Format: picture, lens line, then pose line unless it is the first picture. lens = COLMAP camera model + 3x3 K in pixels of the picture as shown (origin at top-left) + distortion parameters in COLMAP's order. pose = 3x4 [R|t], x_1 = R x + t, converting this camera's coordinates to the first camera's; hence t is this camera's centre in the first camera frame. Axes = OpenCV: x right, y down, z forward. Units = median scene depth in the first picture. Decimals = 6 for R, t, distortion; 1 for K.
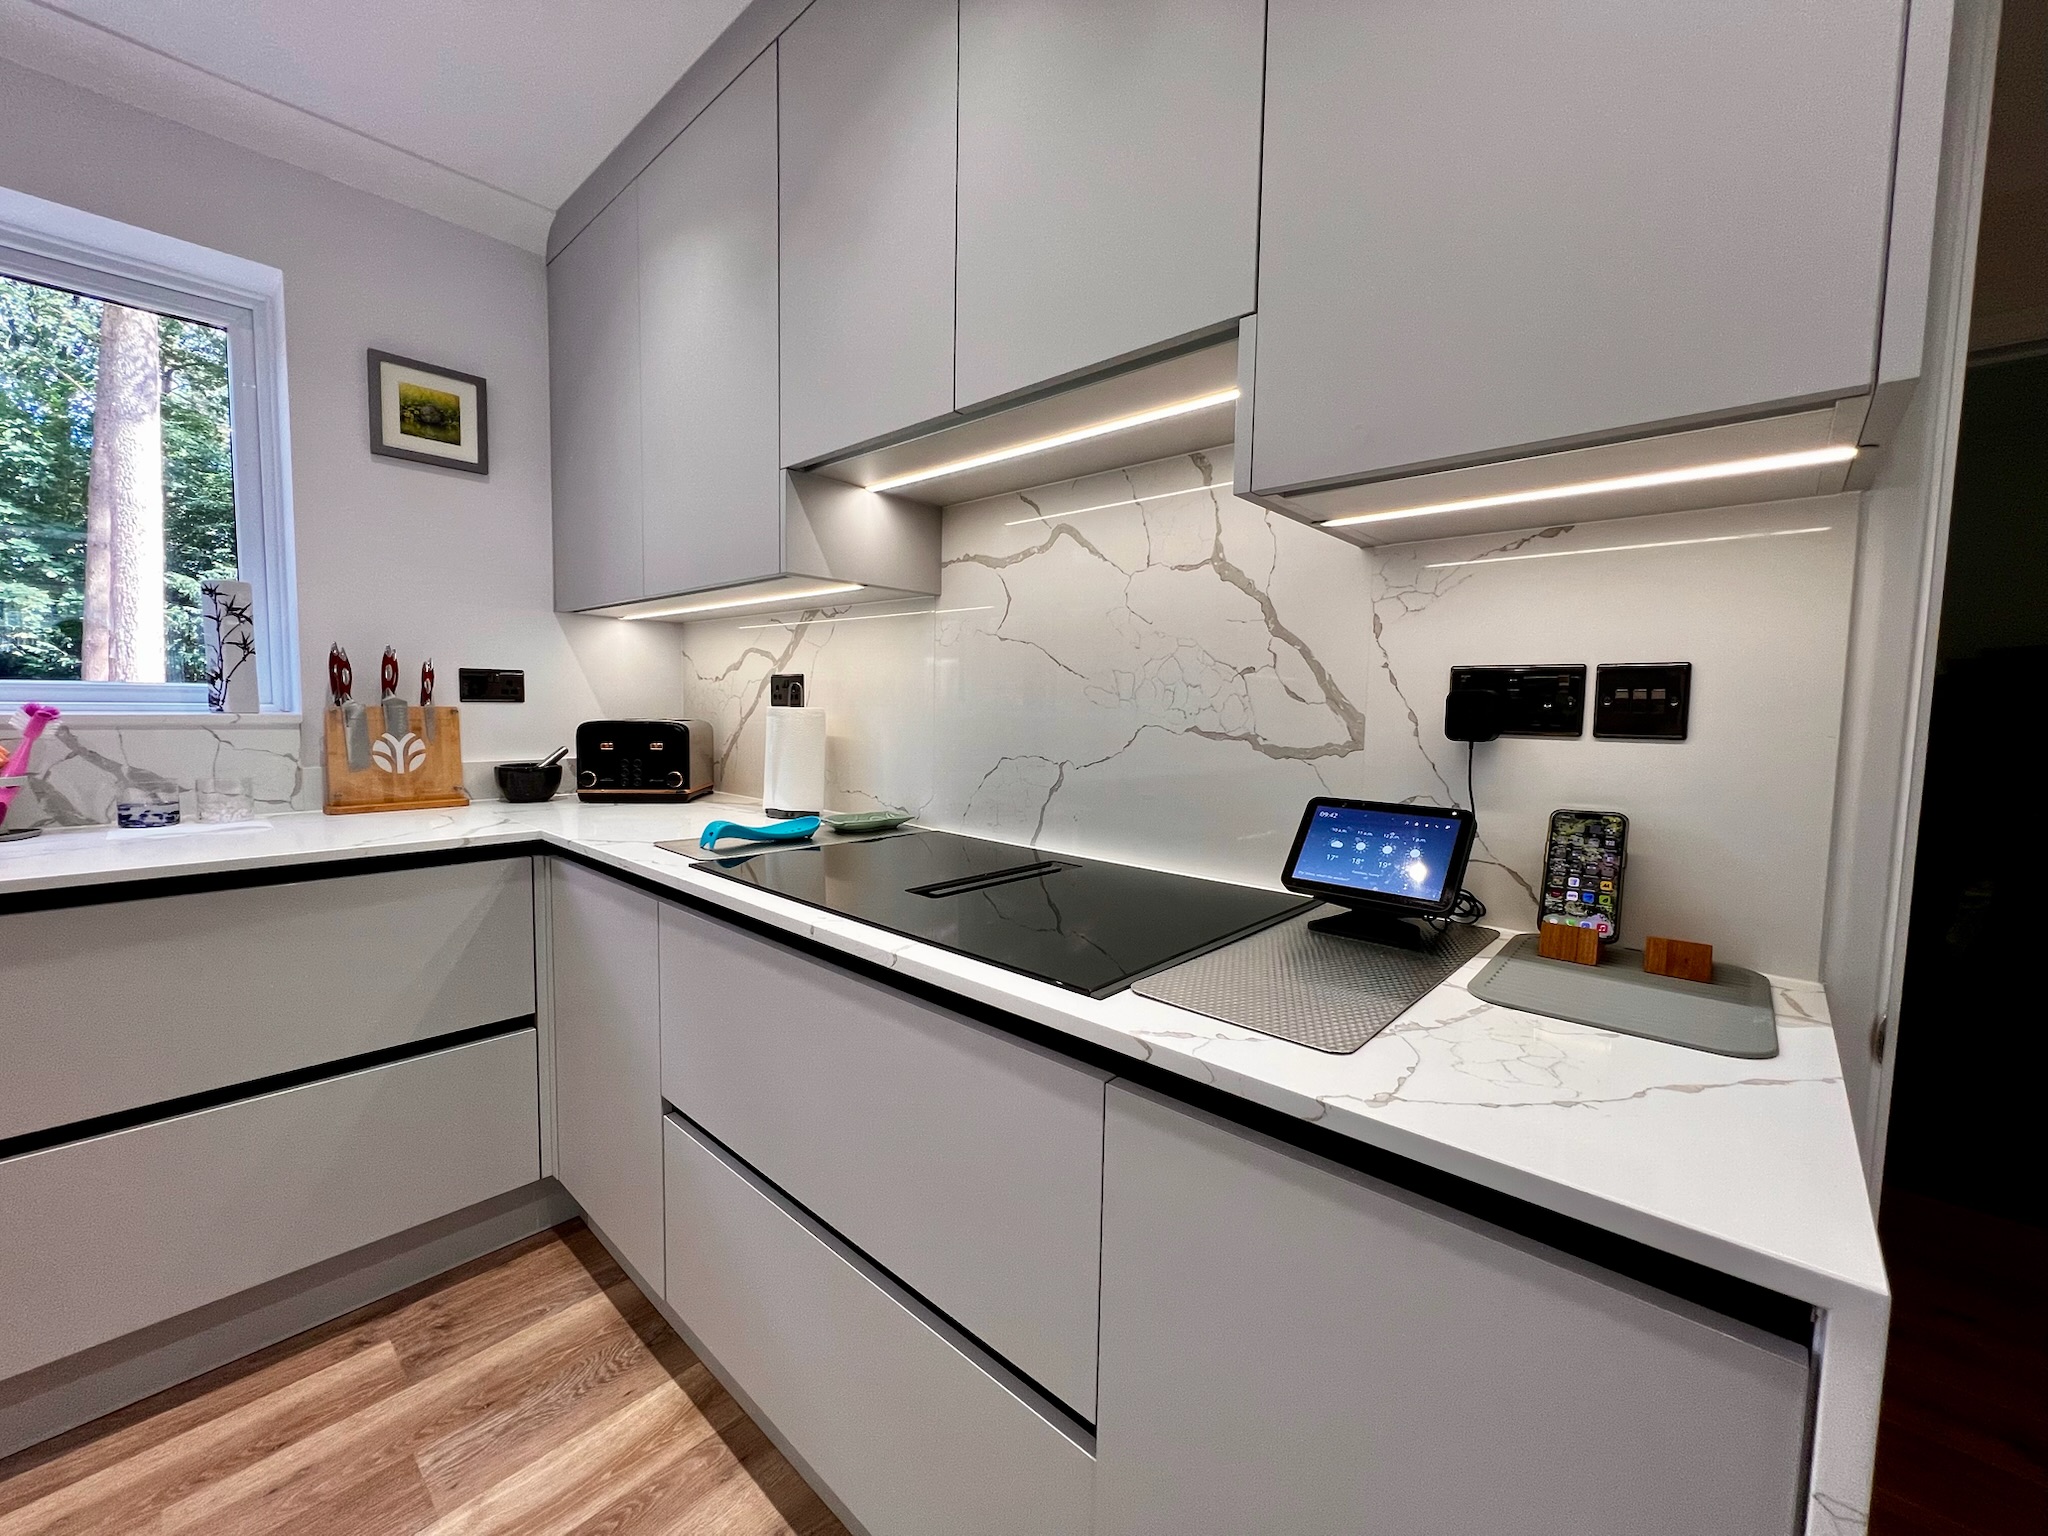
lens RADIAL K [[826.7, 0, 1025.9], [0, 826.7, 761.5], [0, 0, 1]] dist [-0.007694, 0.003697]
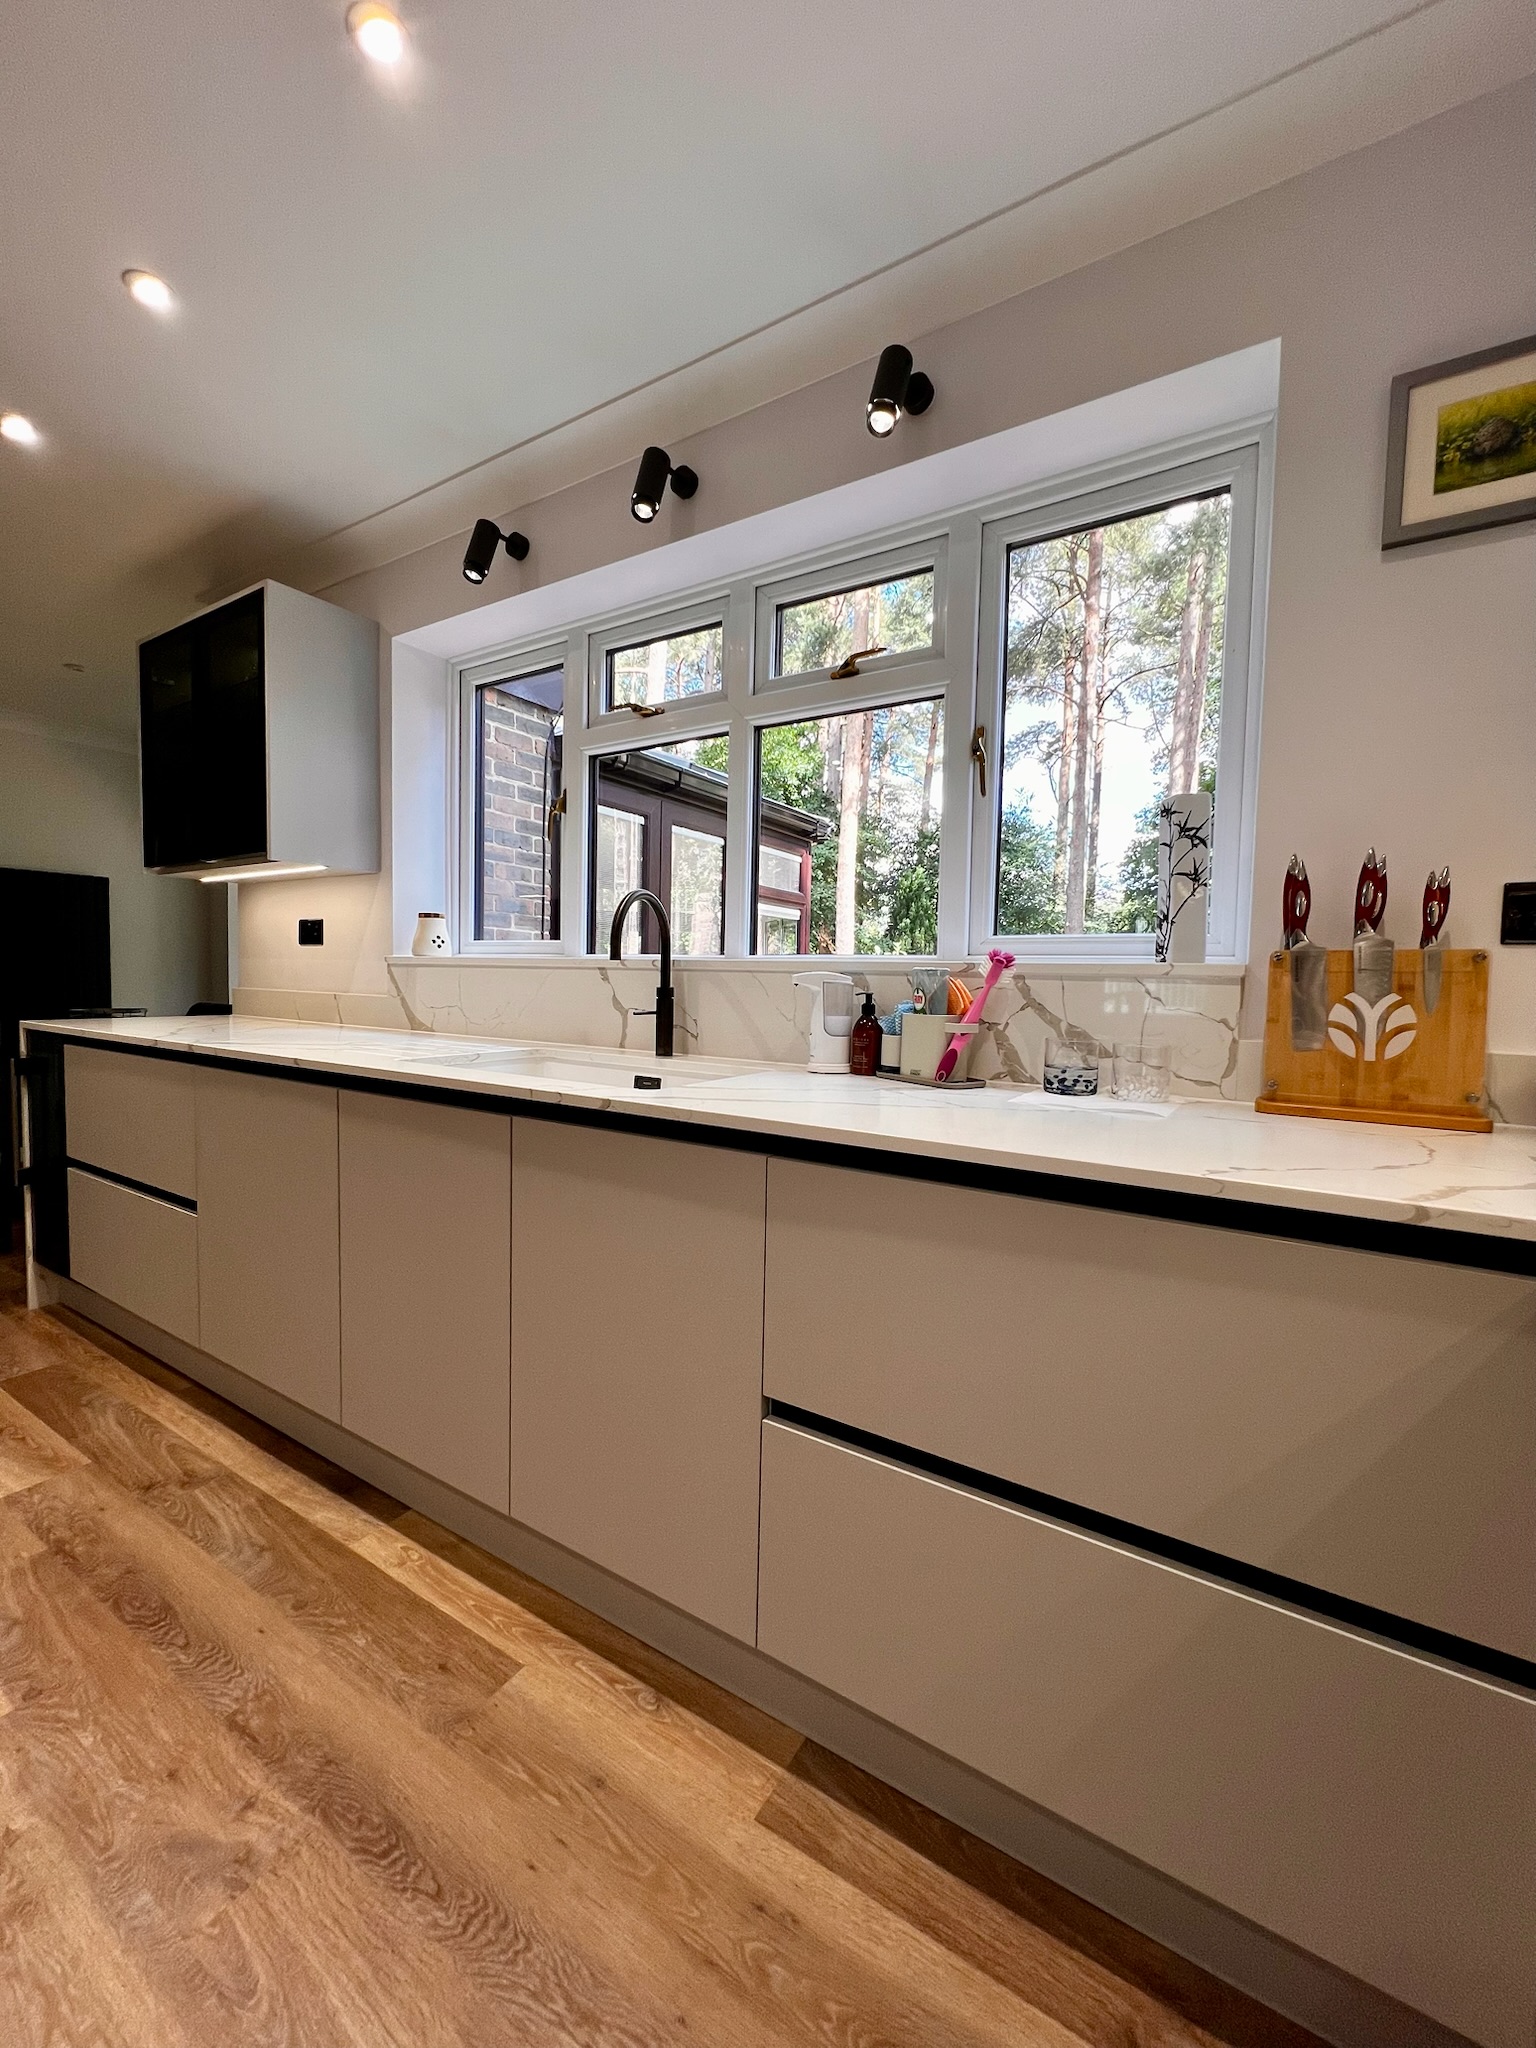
lens RADIAL K [[819.5, 0, 769.4], [0, 819.5, 1019.7], [0, 0, 1]] dist [-0.000563, -0.000086]
pose [[0.172791, 0.038261, -0.984215, -0.275571], [-0.087458, 0.995894, 0.023360, 0.009923], [0.981068, 0.082041, 0.175428, 0.514367]]
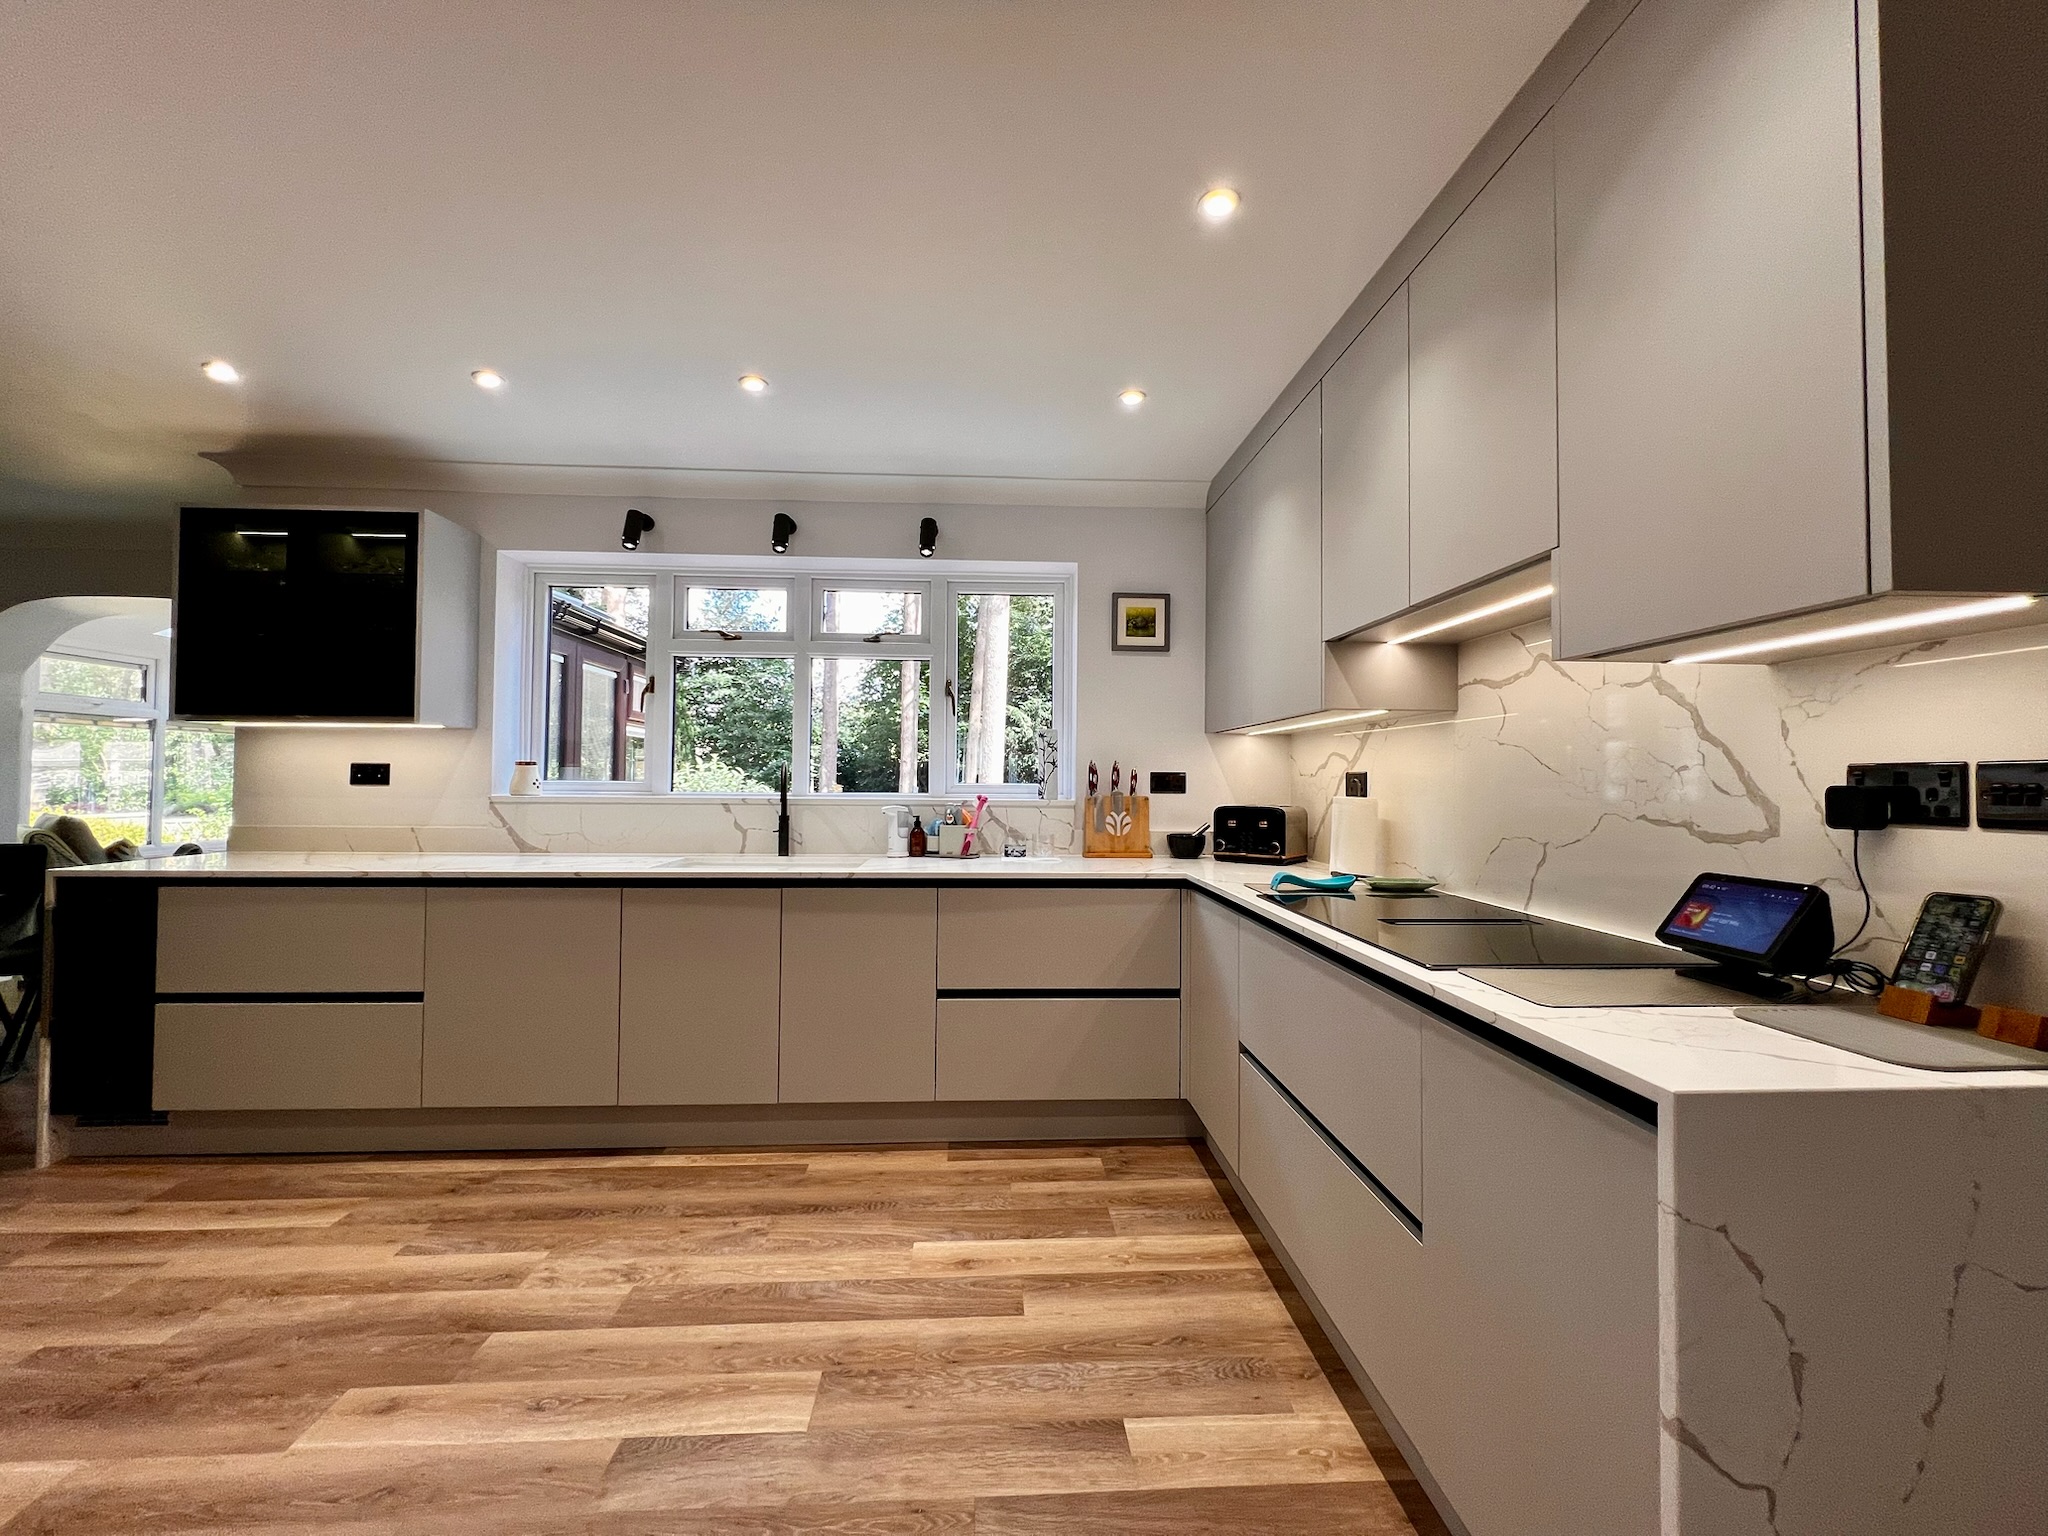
lens RADIAL K [[819.5, 0, 1024.0], [0, 819.5, 768.0], [0, 0, 1]] dist [-0.000563, -0.000086]
pose [[0.714555, -0.022689, -0.699211, 0.306651], [-0.046022, 0.995784, -0.079345, 0.019995], [0.698064, 0.088875, 0.710498, -0.372860]]
